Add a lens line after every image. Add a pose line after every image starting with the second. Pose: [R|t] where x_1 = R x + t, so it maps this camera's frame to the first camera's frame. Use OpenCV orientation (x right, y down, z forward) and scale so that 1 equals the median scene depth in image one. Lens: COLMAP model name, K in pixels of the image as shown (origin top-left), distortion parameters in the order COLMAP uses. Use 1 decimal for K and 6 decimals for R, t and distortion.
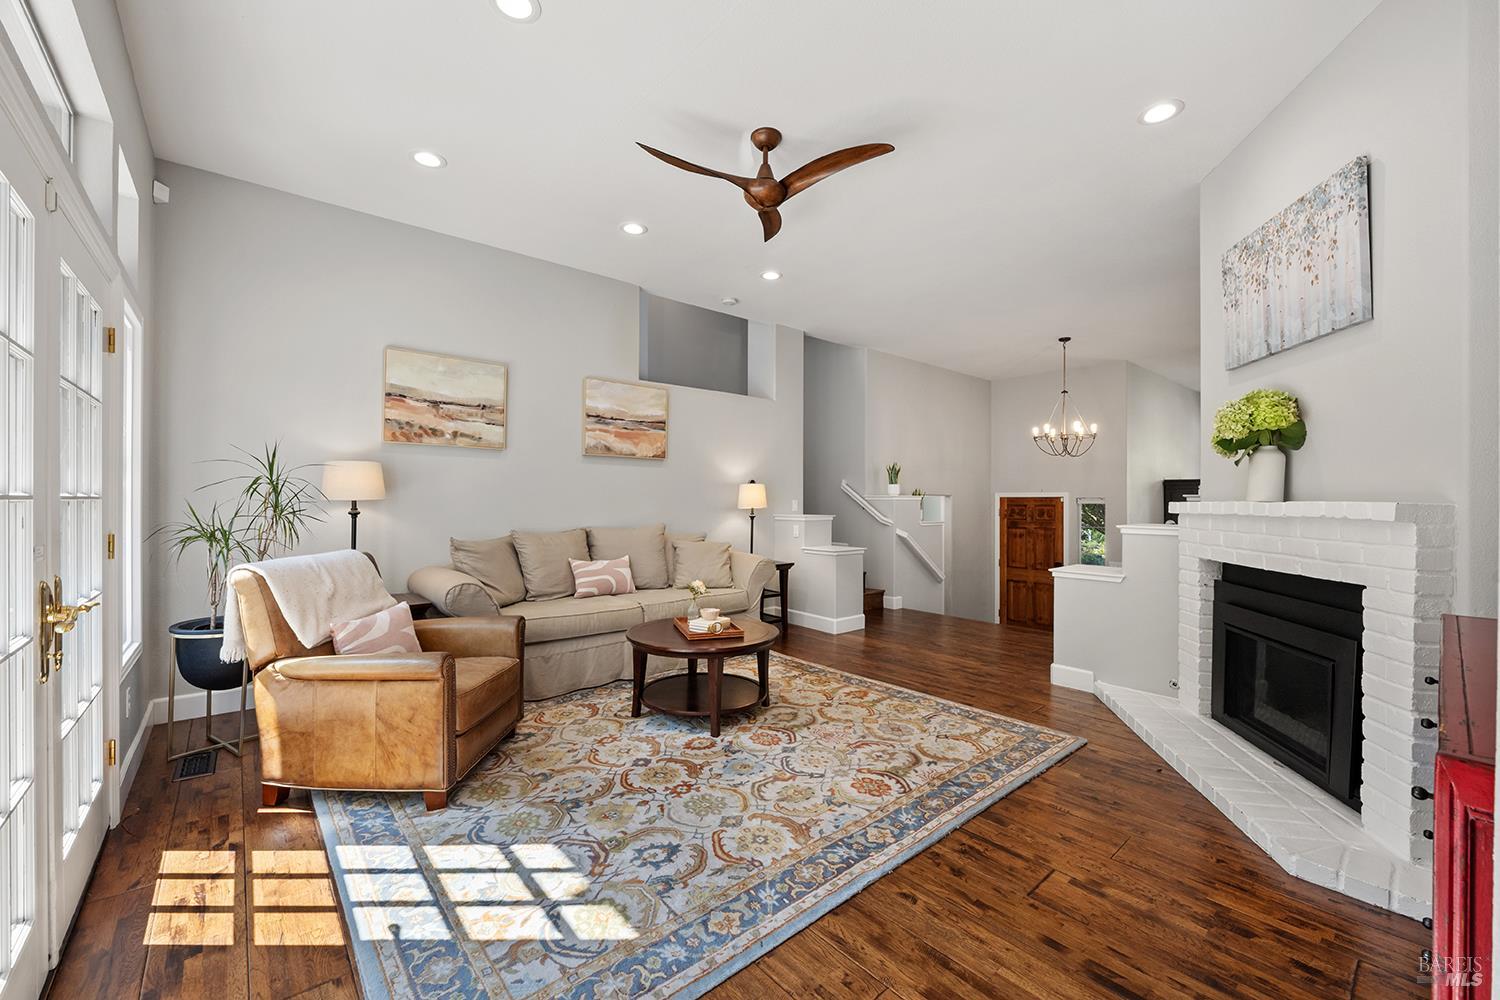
lens RADIAL K [[607.1, 0, 755.4], [0, 607.1, 489.7], [0, 0, 1]] dist [-0.011469, 0.000053]
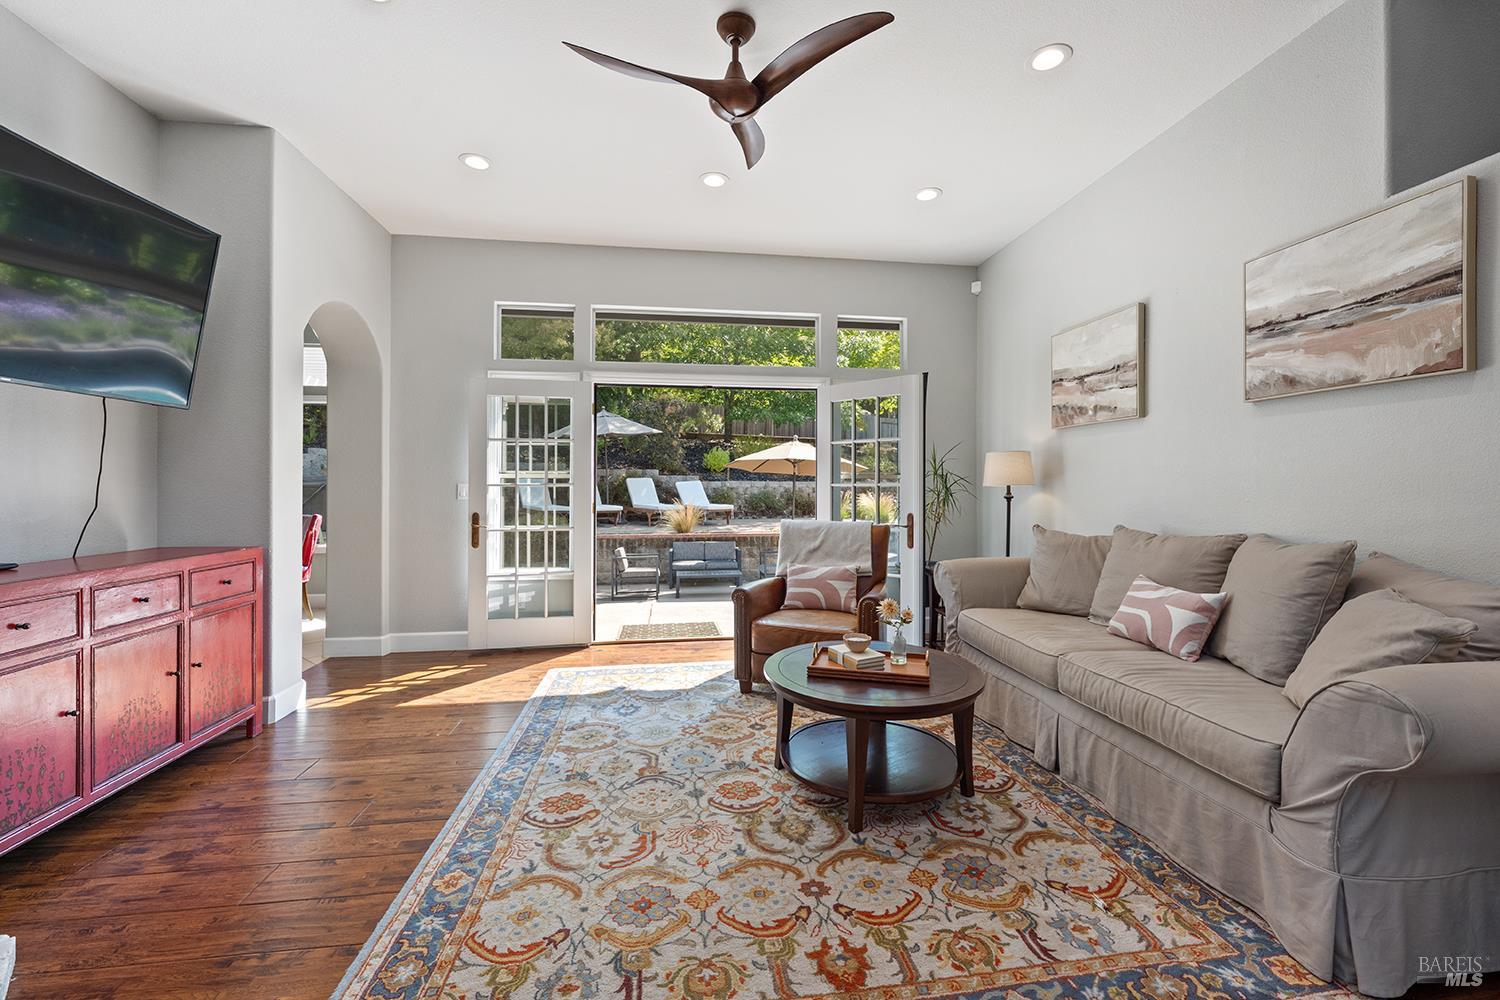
lens RADIAL K [[607.1, 0, 755.4], [0, 607.1, 489.7], [0, 0, 1]] dist [-0.011469, 0.000053]
pose [[-0.543235, 0.000775, -0.839580, 0.502460], [0.011885, 0.999906, -0.006768, 0.023670], [0.839496, -0.013655, -0.543194, 1.103196]]
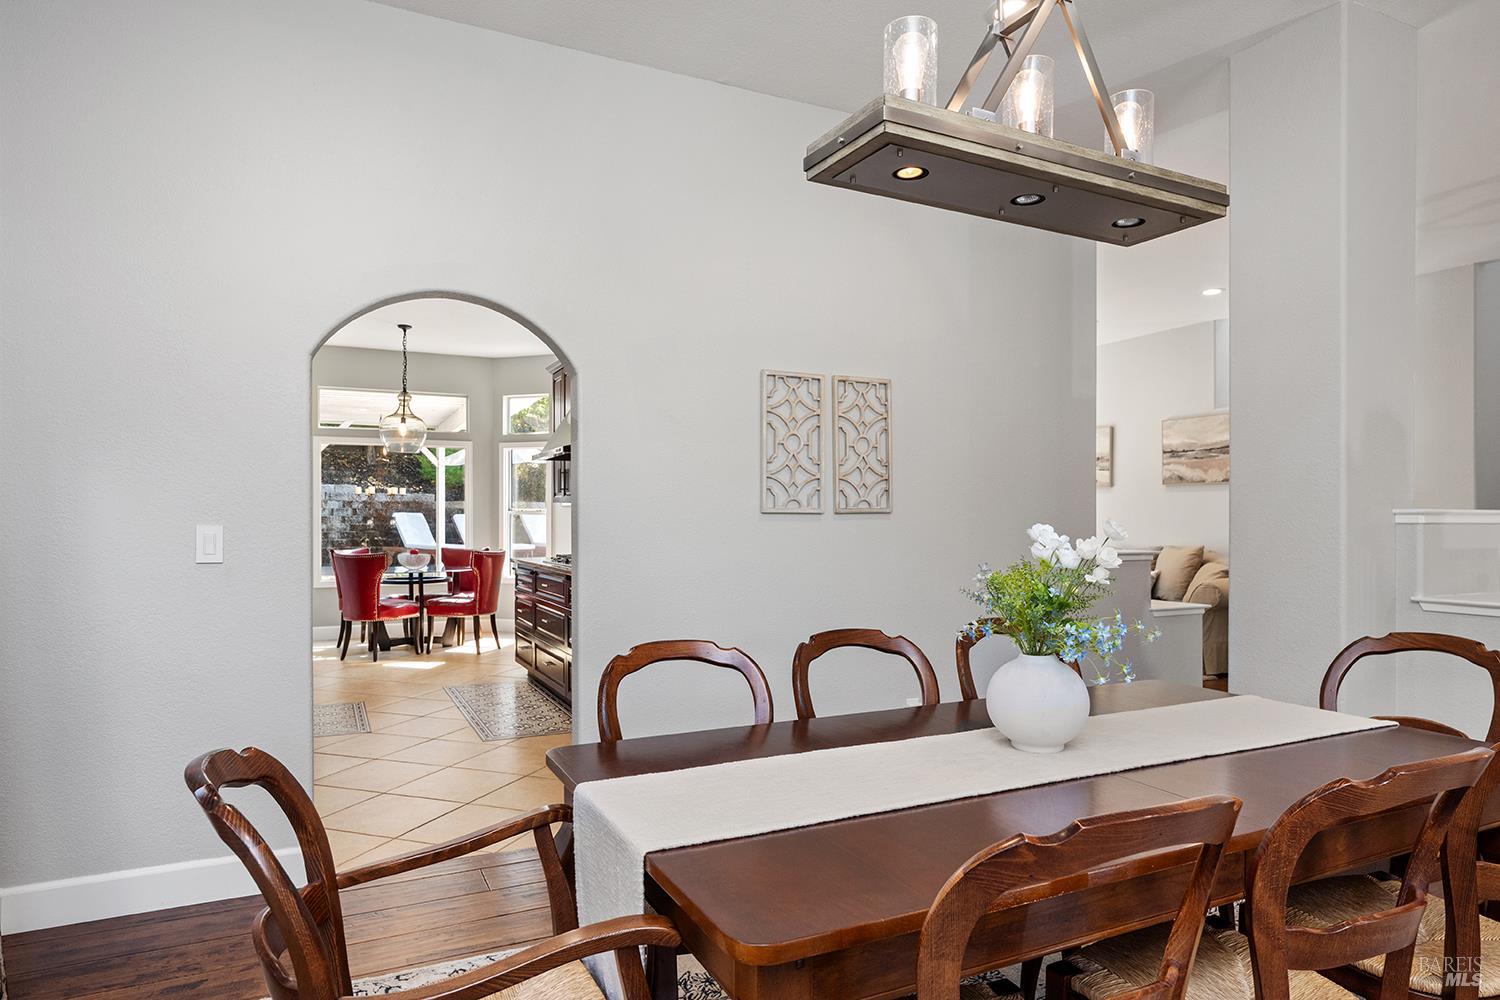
lens RADIAL K [[890.7, 0, 753.6], [0, 890.7, 522.3], [0, 0, 1]] dist [0.004673, 0.000826]
pose [[-0.249052, -0.004971, -0.968477, 1.935168], [0.011343, 0.999903, -0.008049, 0.023821], [0.968424, -0.012990, -0.248972, 0.785372]]
